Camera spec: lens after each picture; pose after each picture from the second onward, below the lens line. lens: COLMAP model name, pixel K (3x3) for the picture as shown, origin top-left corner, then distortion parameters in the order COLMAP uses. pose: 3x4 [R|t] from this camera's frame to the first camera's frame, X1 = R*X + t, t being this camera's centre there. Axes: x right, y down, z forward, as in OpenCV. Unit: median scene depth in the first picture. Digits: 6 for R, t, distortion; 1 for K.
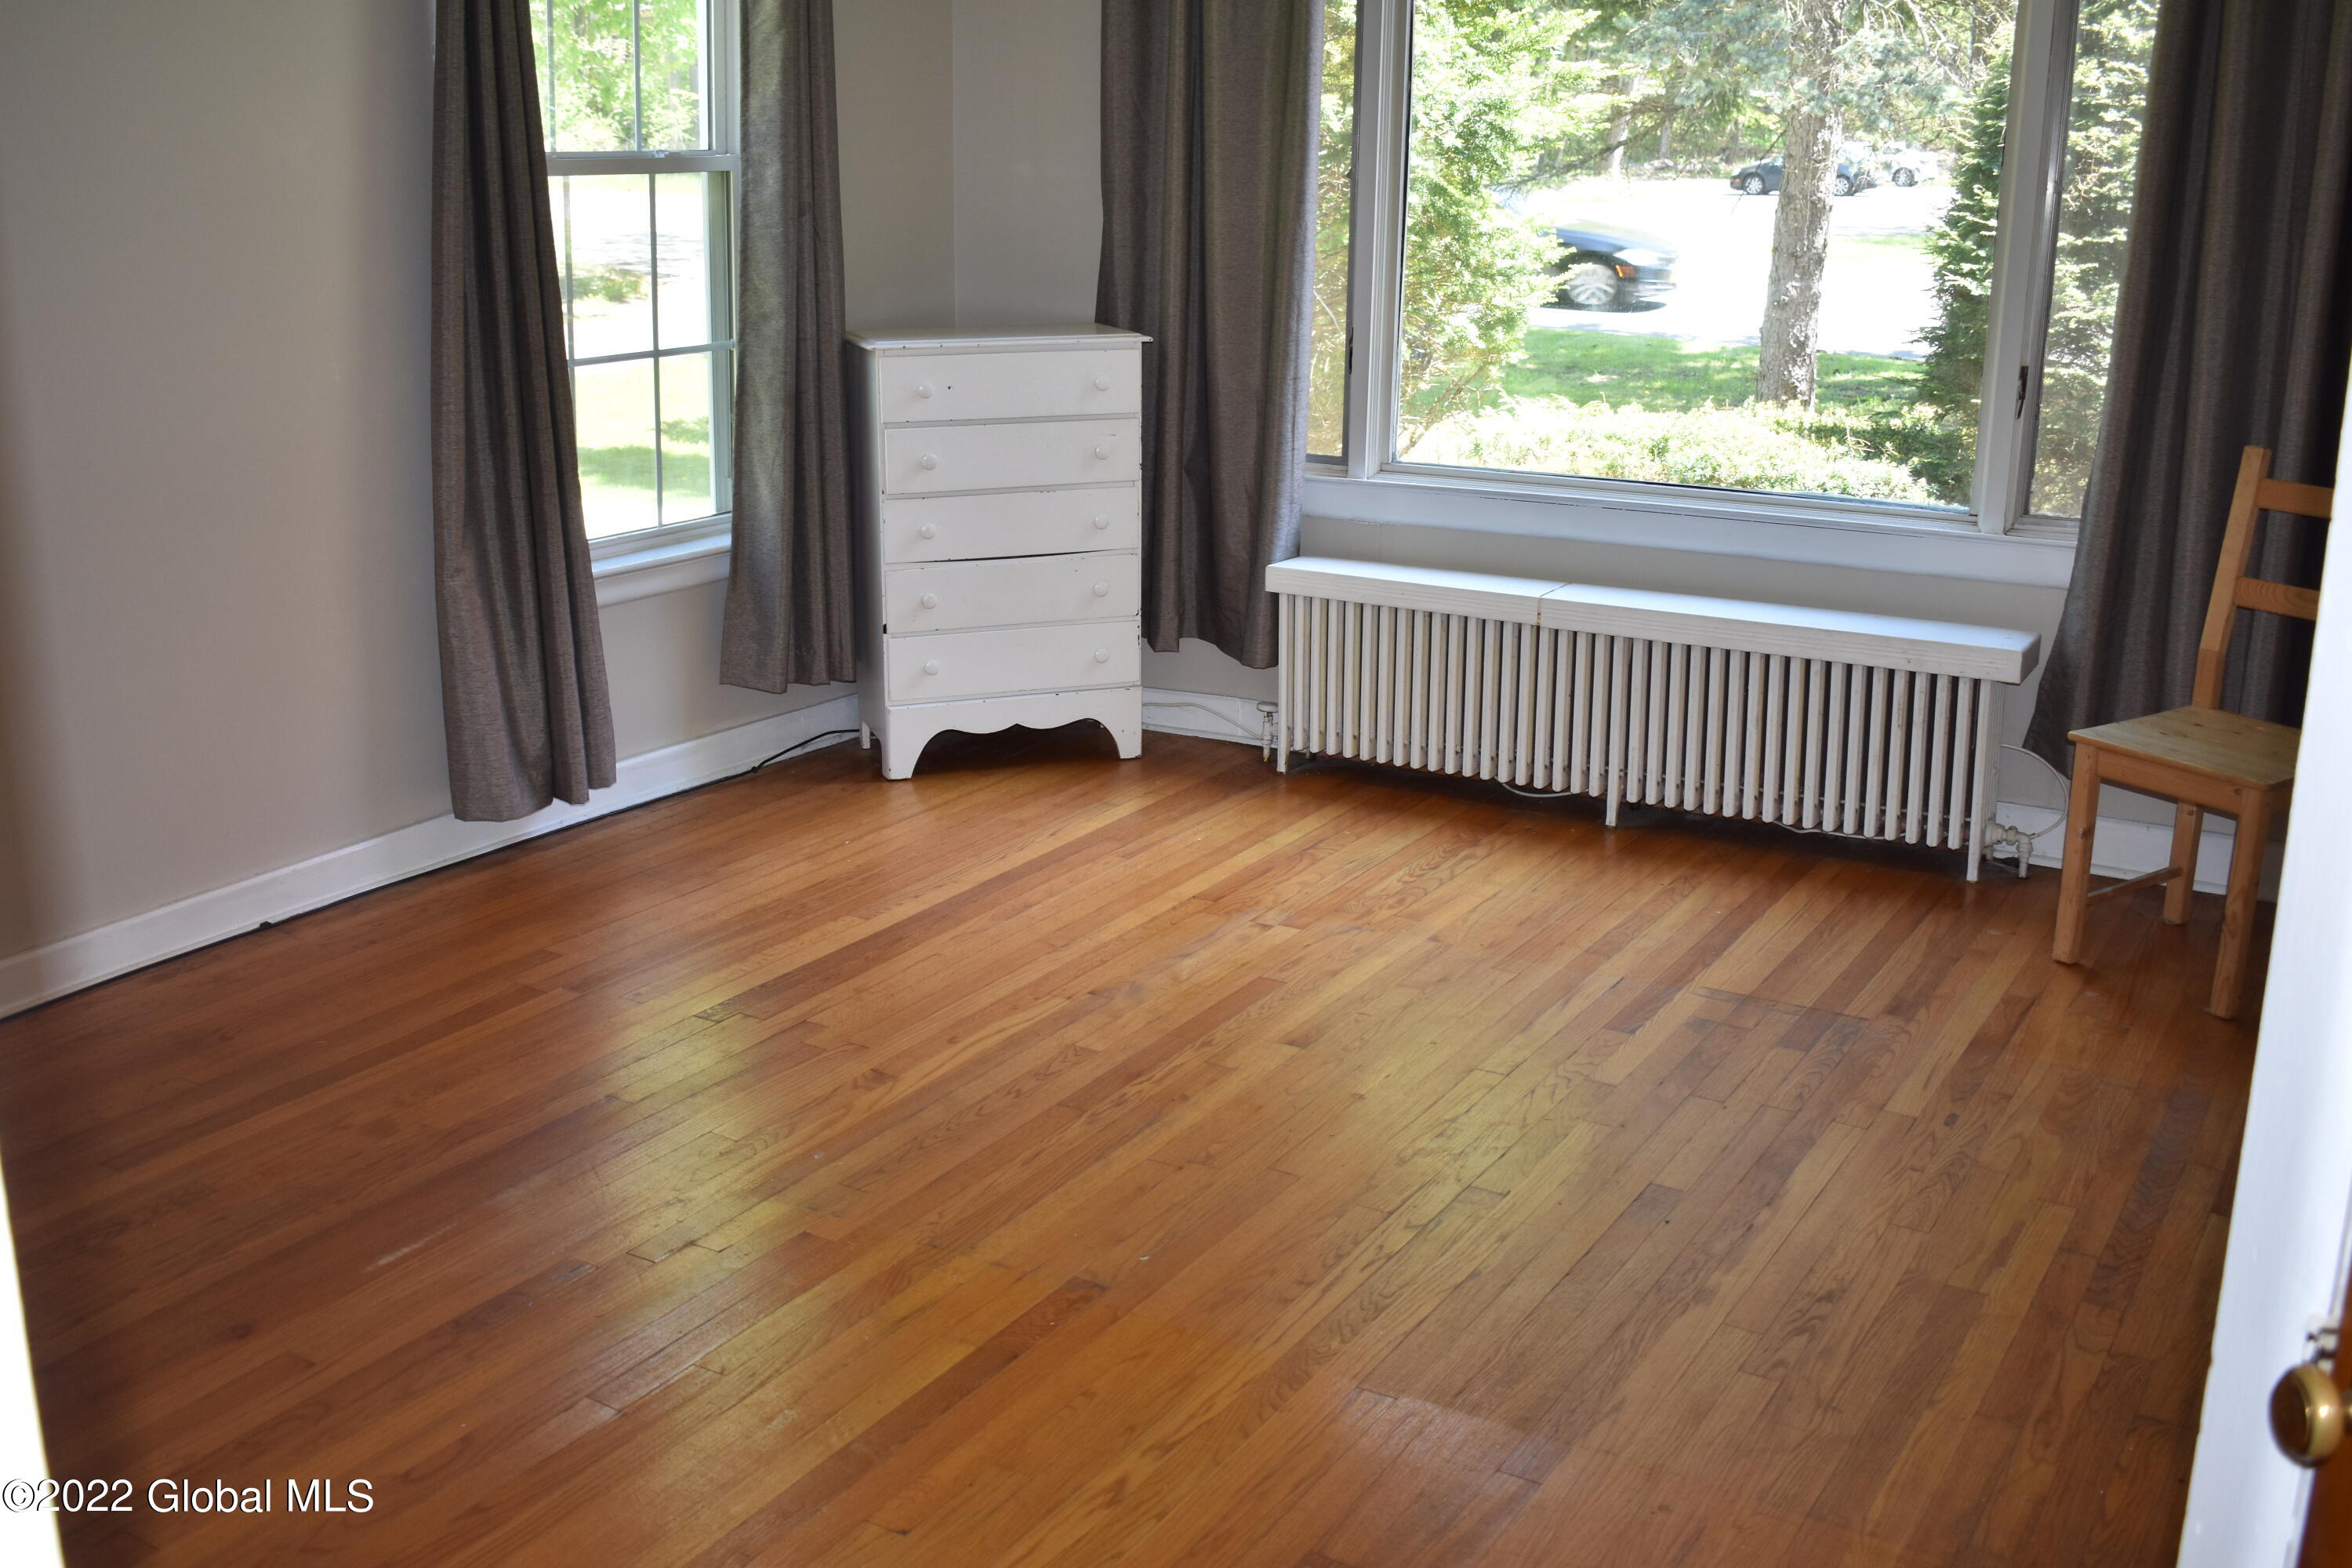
lens RADIAL K [[2277.1, 0, 1176.0], [0, 2277.1, 784.0], [0, 0, 1]] dist [-0.011986, -0.009895]
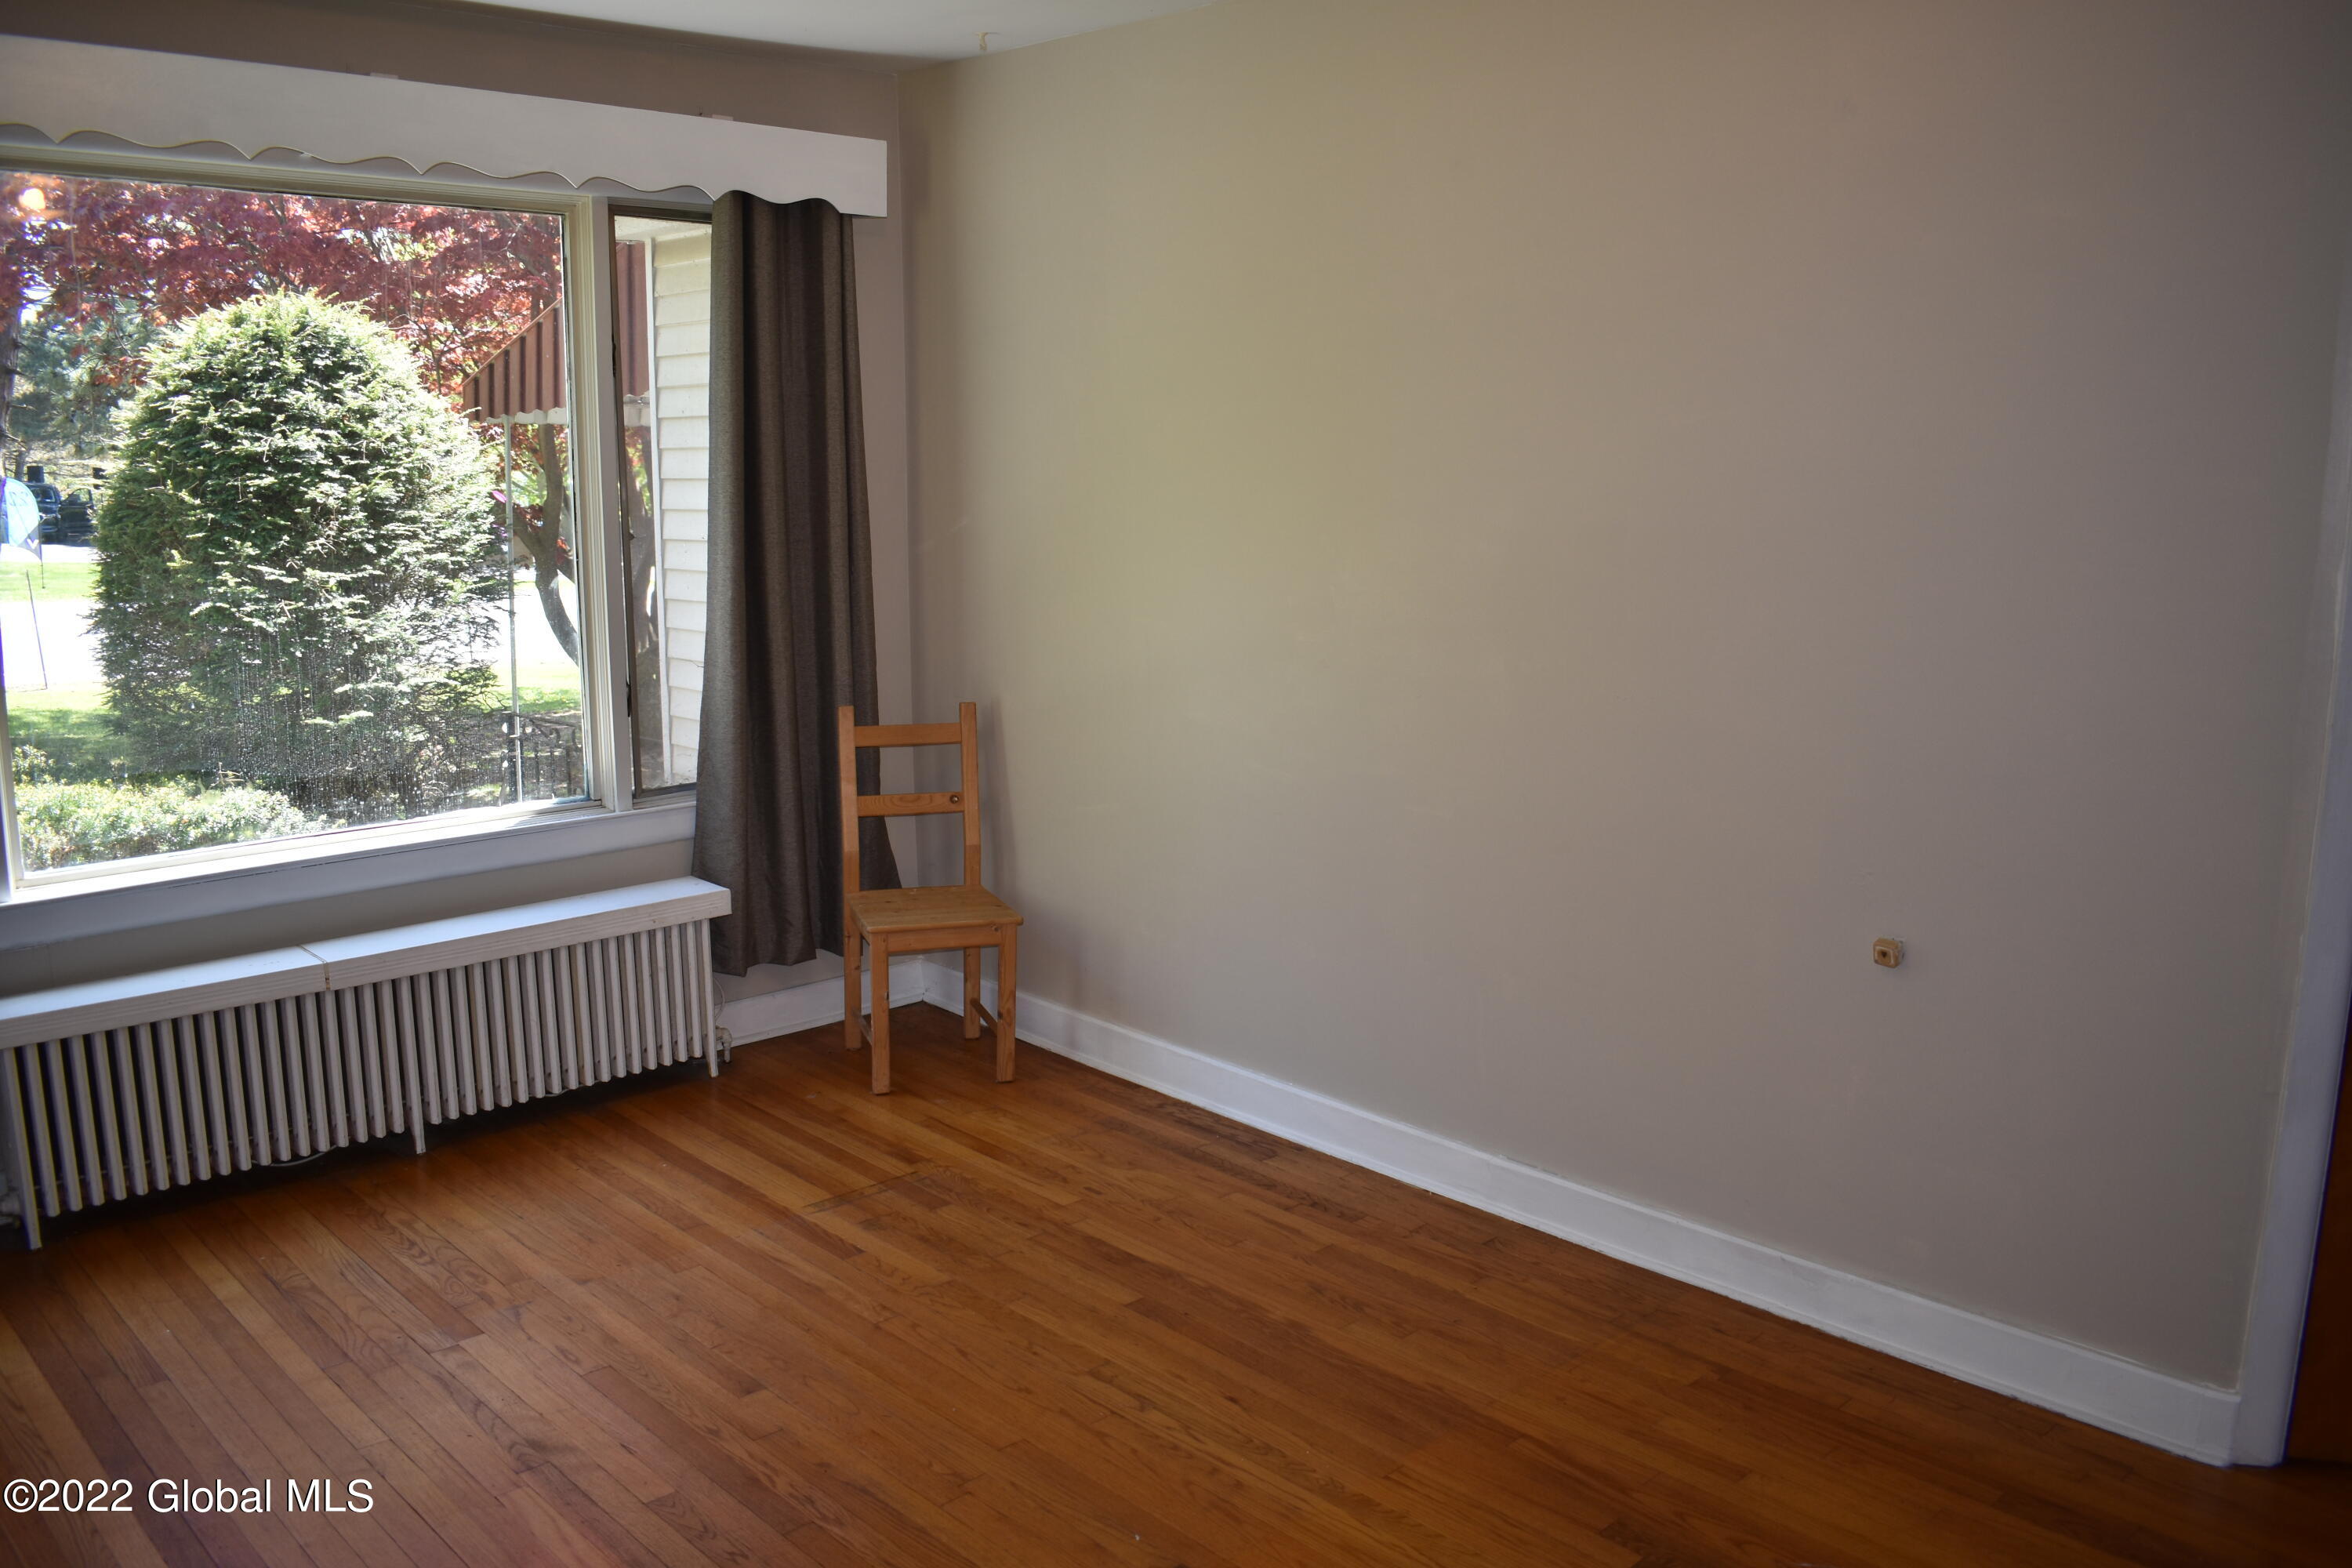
lens RADIAL K [[1856.1, 0, 1176.0], [0, 1856.1, 784.0], [0, 0, 1]] dist [-0.085358, 0.005131]
pose [[0.262528, -0.174512, 0.949012, -0.567531], [0.263538, 0.959085, 0.103461, -0.164103], [-0.928239, 0.222939, 0.297777, 0.462593]]
